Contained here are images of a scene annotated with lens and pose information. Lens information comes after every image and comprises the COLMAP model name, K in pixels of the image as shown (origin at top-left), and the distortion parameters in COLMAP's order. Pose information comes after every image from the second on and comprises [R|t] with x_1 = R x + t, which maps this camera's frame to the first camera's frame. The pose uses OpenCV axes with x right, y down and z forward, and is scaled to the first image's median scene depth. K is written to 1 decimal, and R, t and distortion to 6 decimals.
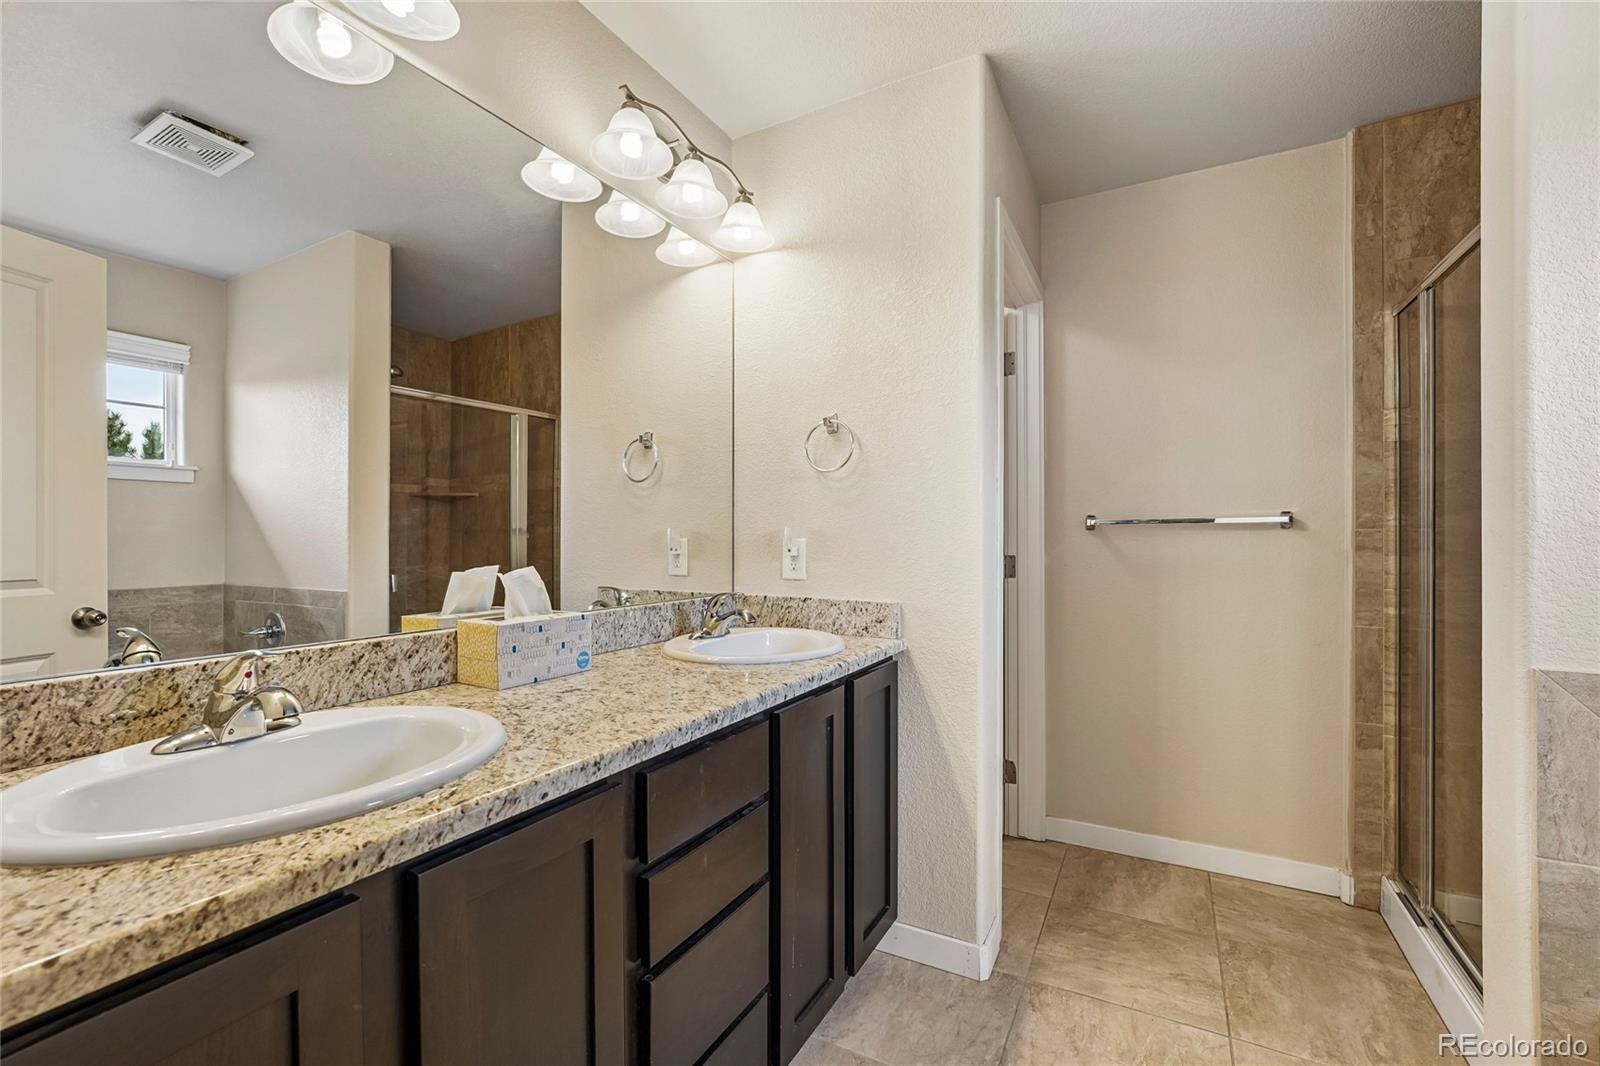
lens RADIAL K [[676.0, 0, 797.5], [0, 676.0, 544.2], [0, 0, 1]] dist [-0.011871, 0.000111]
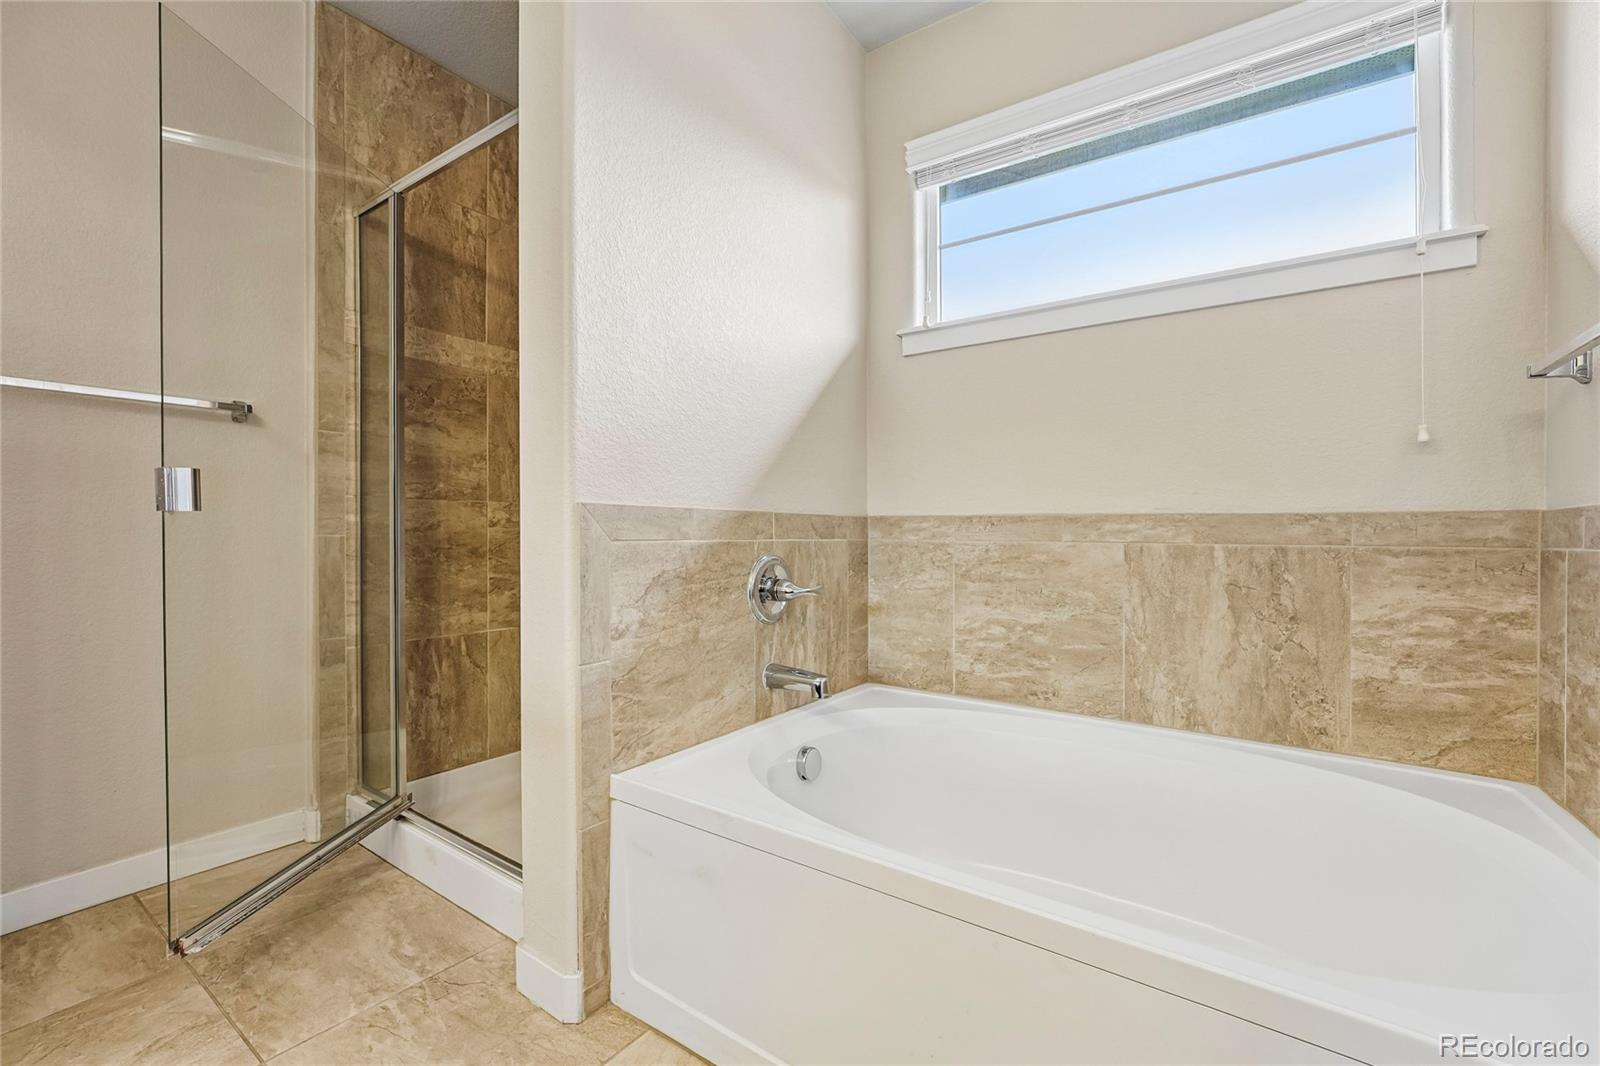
lens RADIAL K [[676.0, 0, 852.6], [0, 676.0, 500.2], [0, 0, 1]] dist [-0.011871, 0.000111]
pose [[0.109272, 0.003840, 0.994004, -0.000618], [0.005600, 0.999974, -0.004479, 0.082433], [-0.993996, 0.006056, 0.109248, 0.172822]]
